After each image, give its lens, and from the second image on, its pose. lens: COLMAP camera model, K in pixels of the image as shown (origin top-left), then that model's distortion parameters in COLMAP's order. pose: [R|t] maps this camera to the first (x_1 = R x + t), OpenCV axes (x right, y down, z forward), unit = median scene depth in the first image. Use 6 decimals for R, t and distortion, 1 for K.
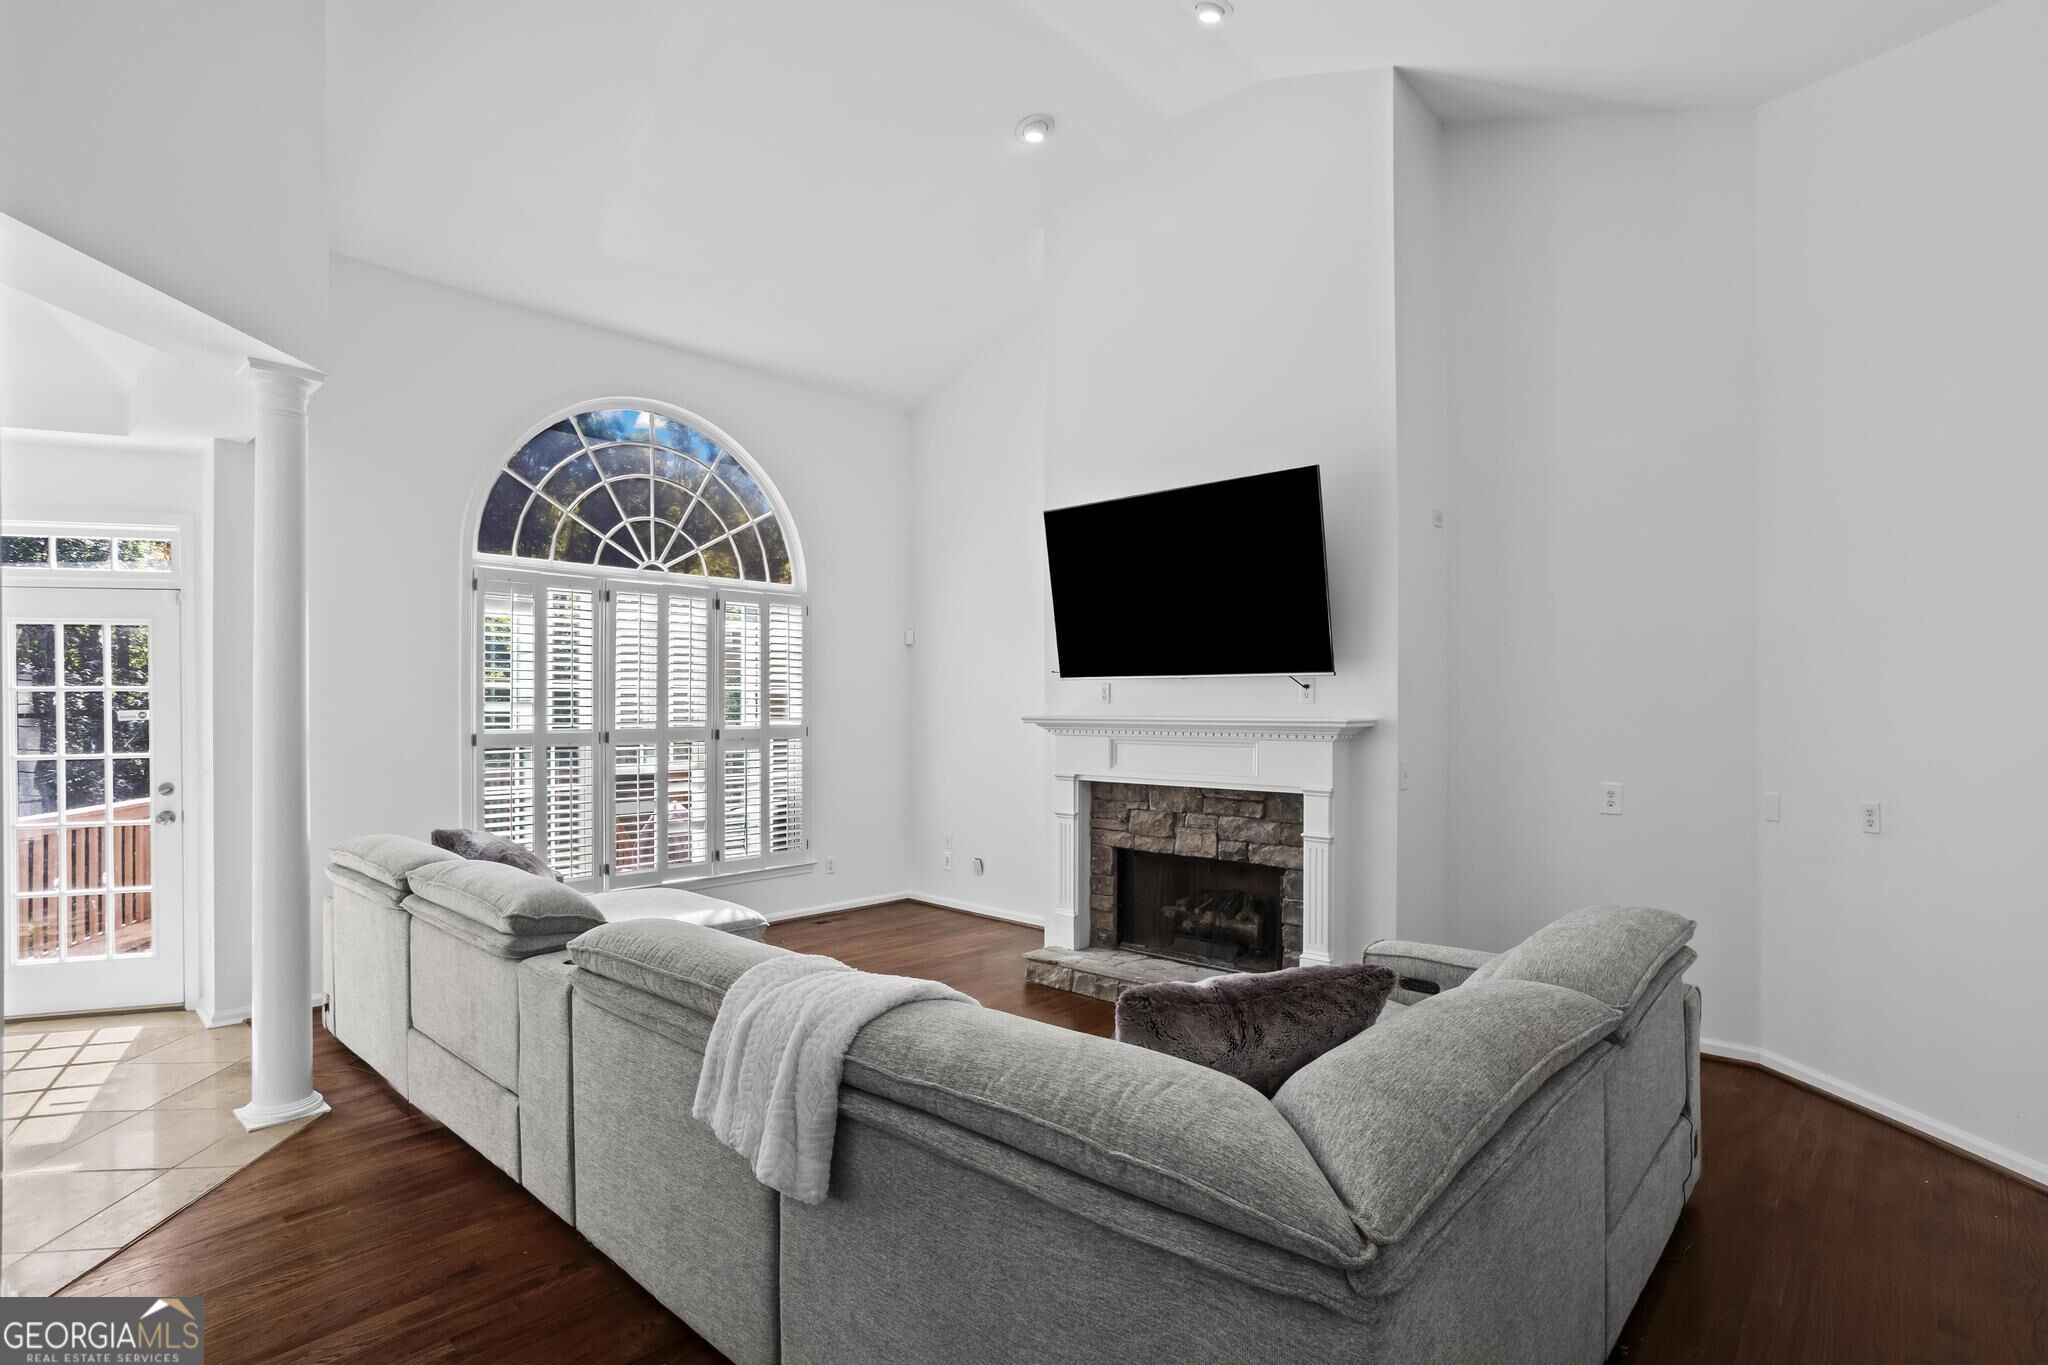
lens RADIAL K [[999.0, 0, 1052.5], [0, 999.0, 710.0], [0, 0, 1]] dist [-0.041888, 0.022077]
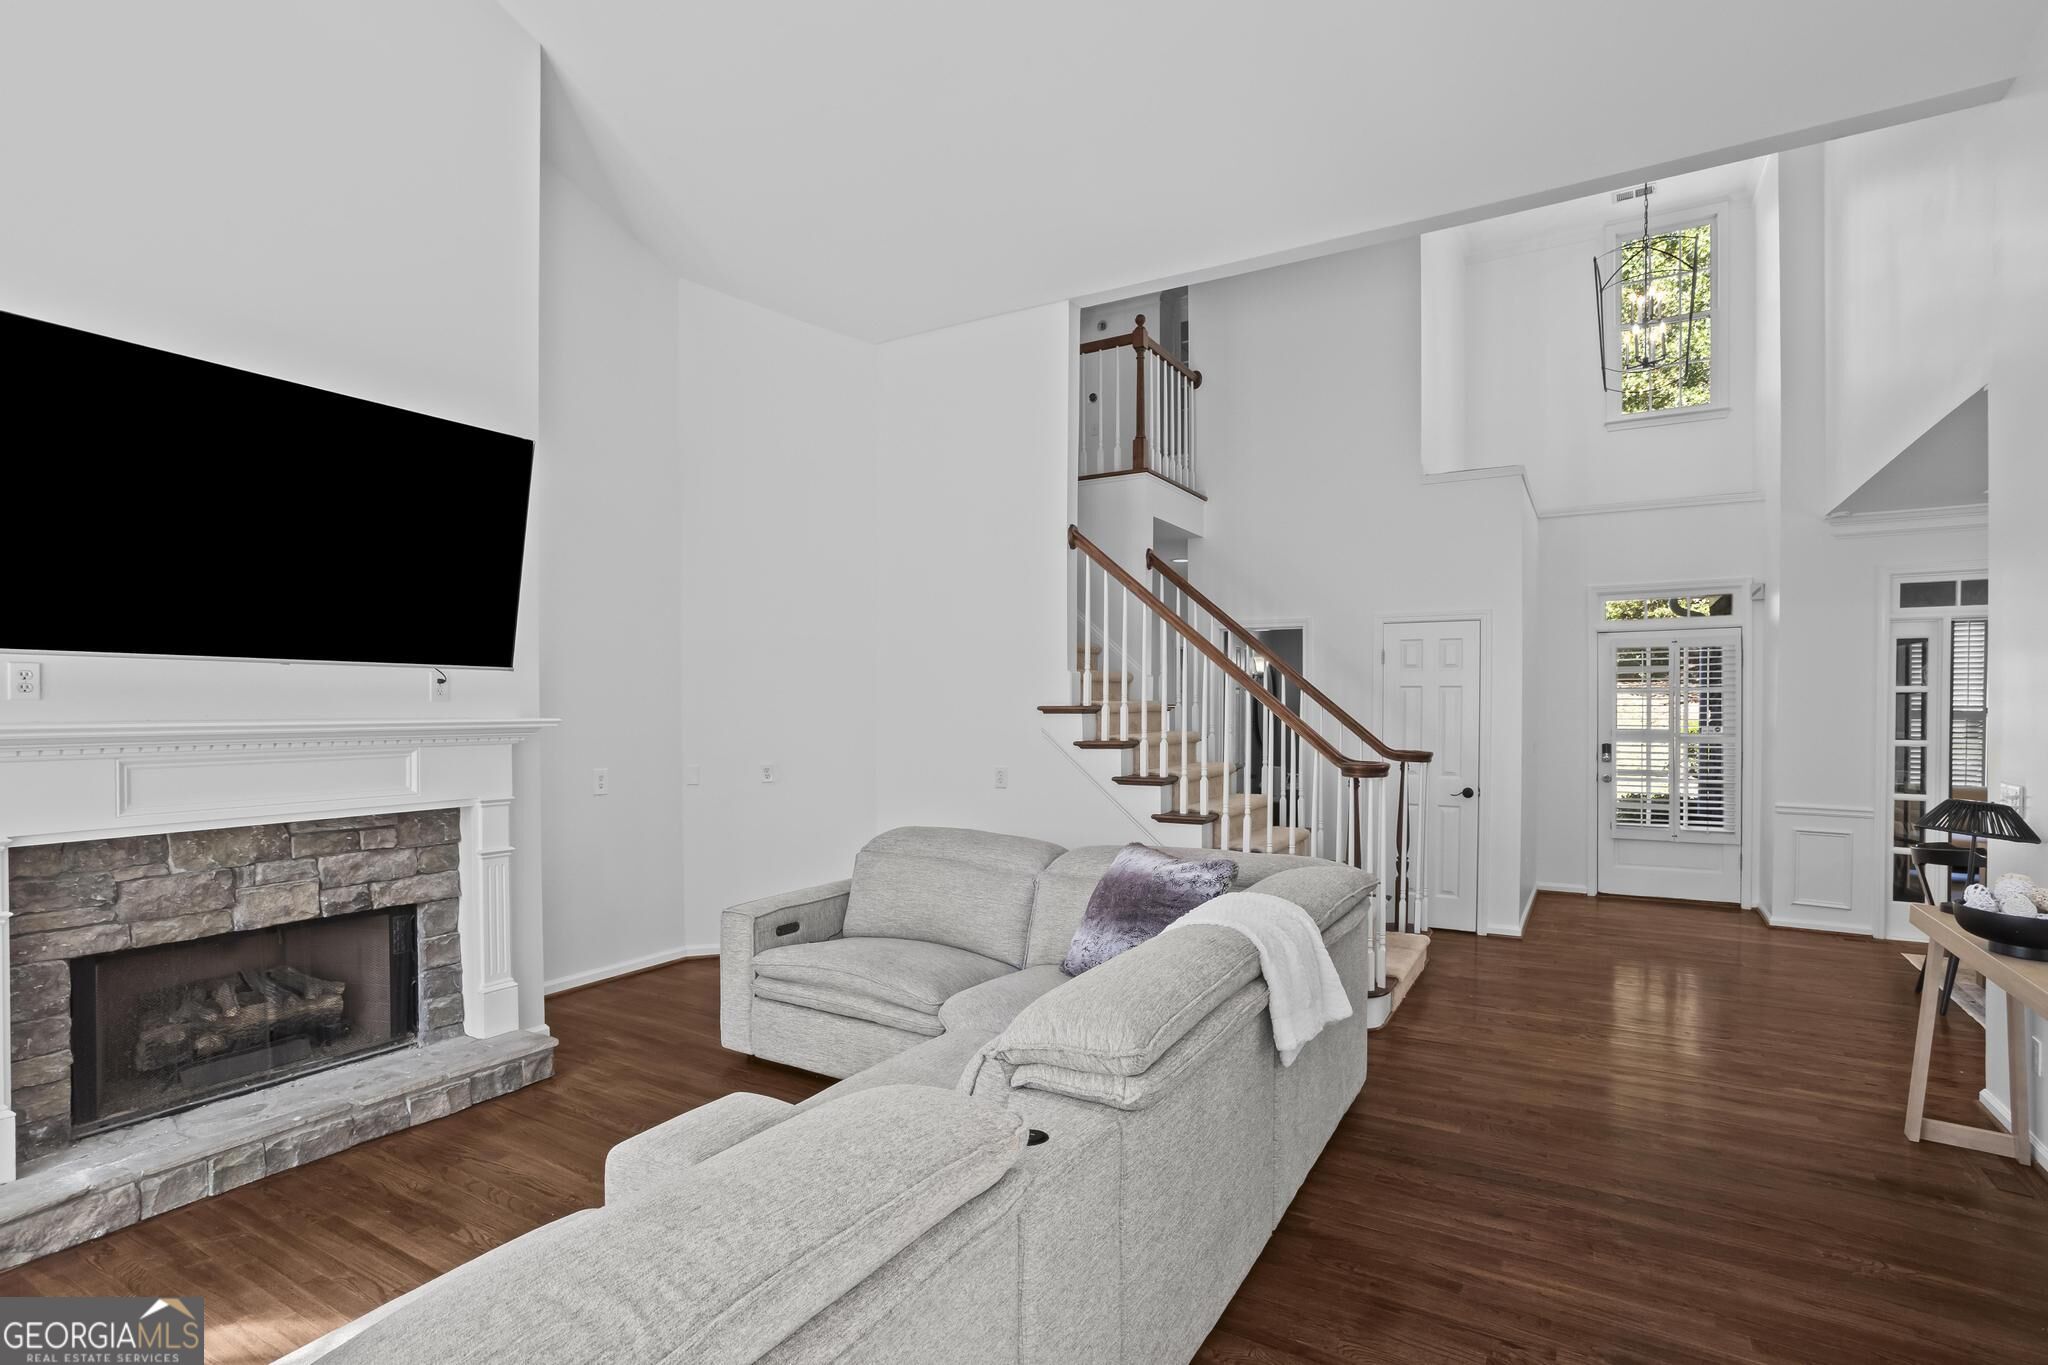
lens RADIAL K [[999.0, 0, 1007.7], [0, 999.0, 714.5], [0, 0, 1]] dist [-0.041888, 0.022077]
pose [[-0.180450, -0.013538, 0.983491, -0.617357], [-0.003138, 0.999908, 0.013188, -0.007532], [-0.983579, -0.000707, -0.180476, 0.639388]]
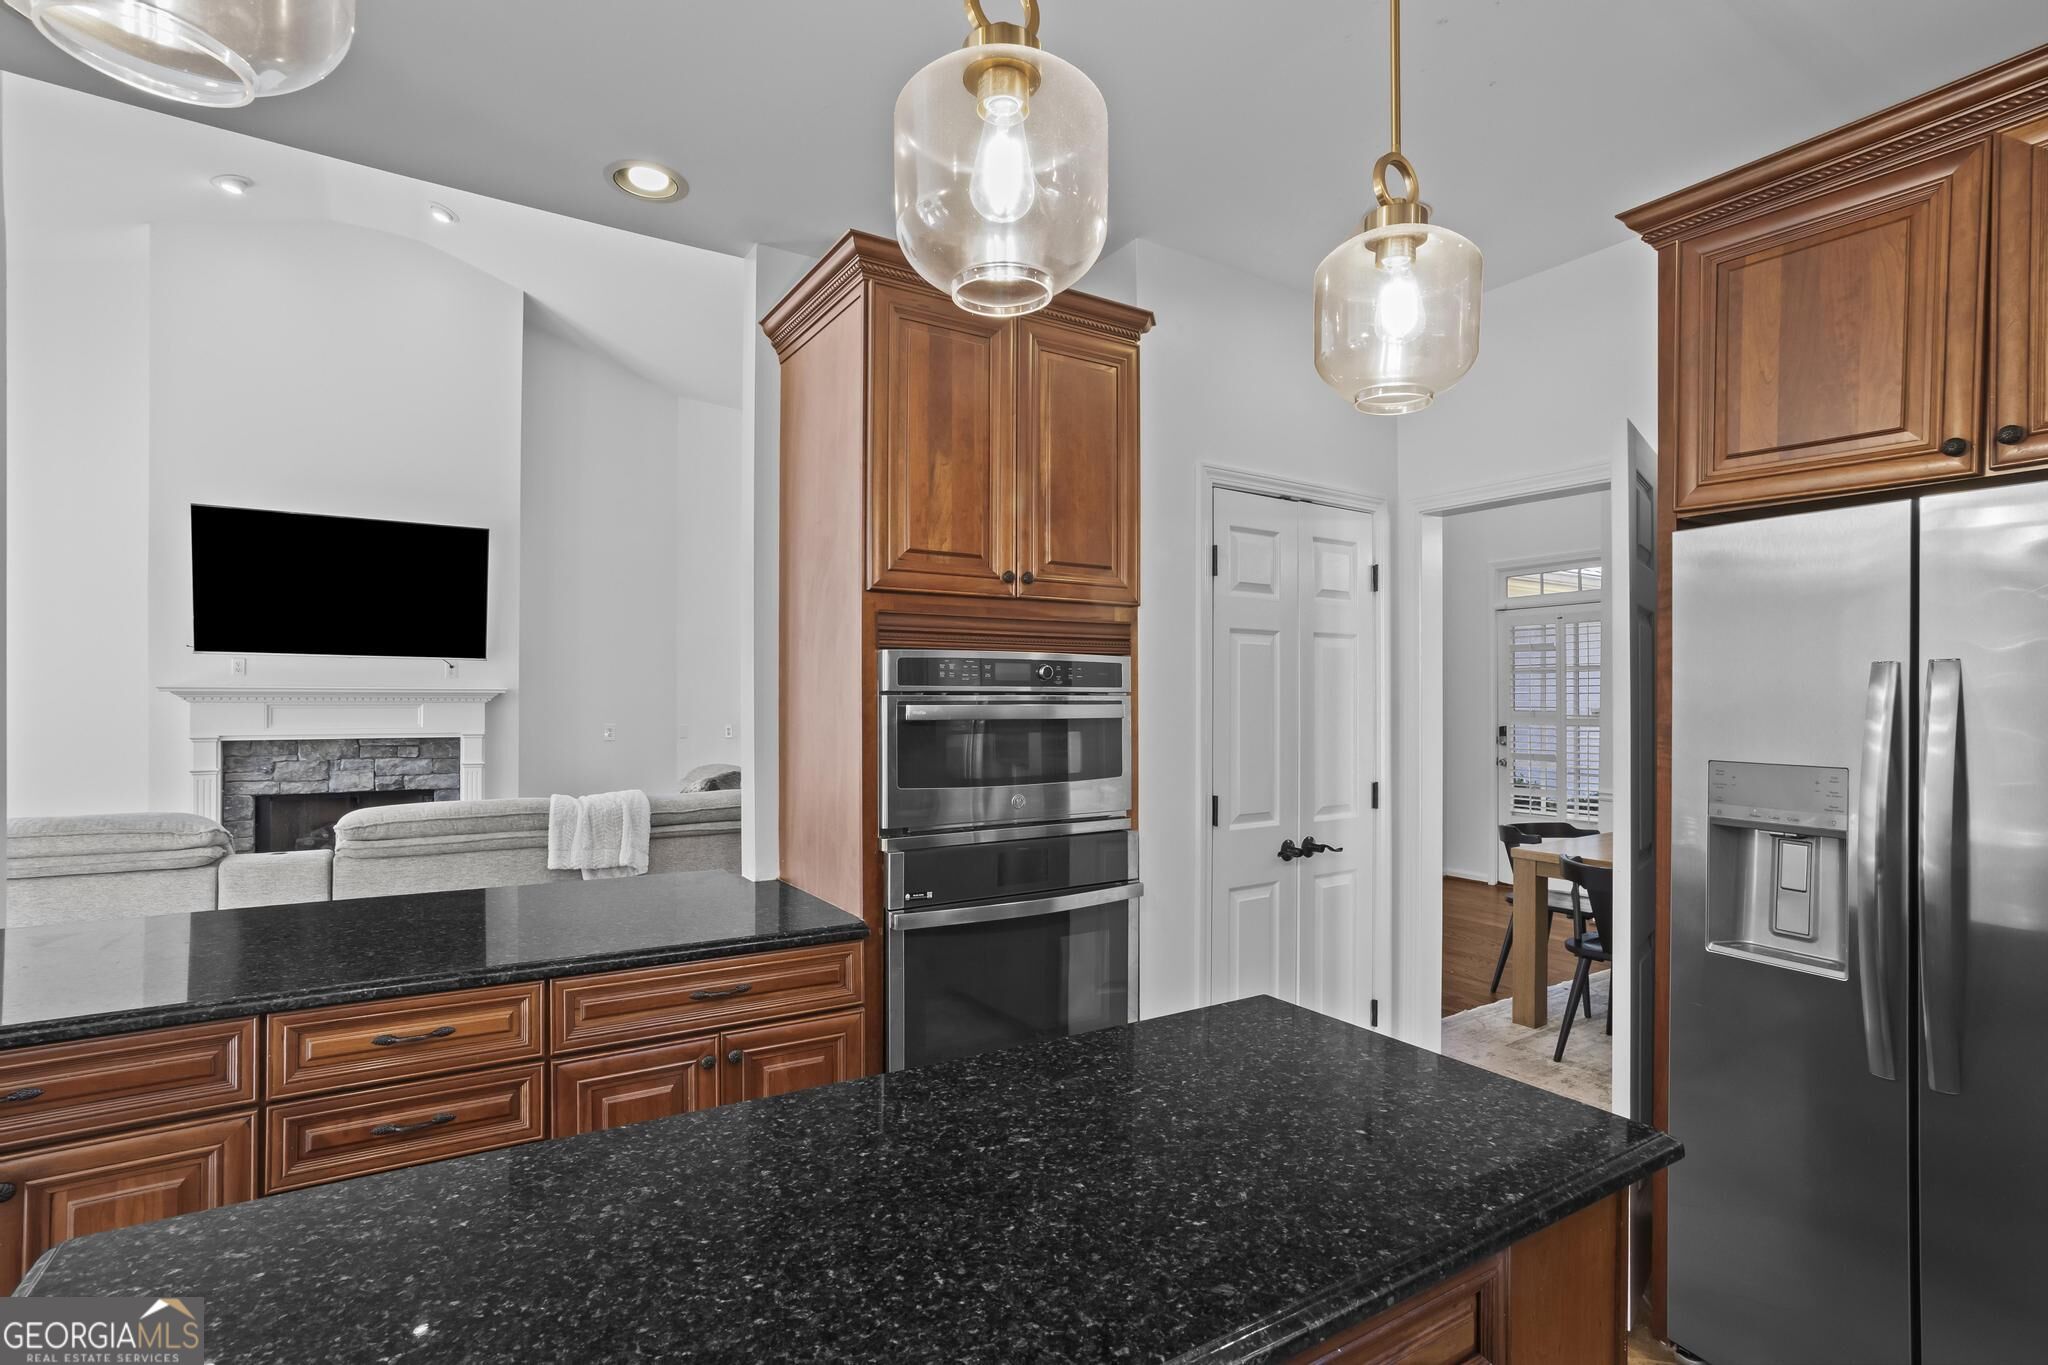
lens RADIAL K [[999.0, 0, 1010.5], [0, 999.0, 703.3], [0, 0, 1]] dist [-0.041888, 0.022077]
pose [[0.277588, -0.004275, 0.960691, -0.891221], [-0.006650, 0.999958, 0.006372, 0.015226], [-0.960677, -0.008157, 0.277548, -0.215038]]
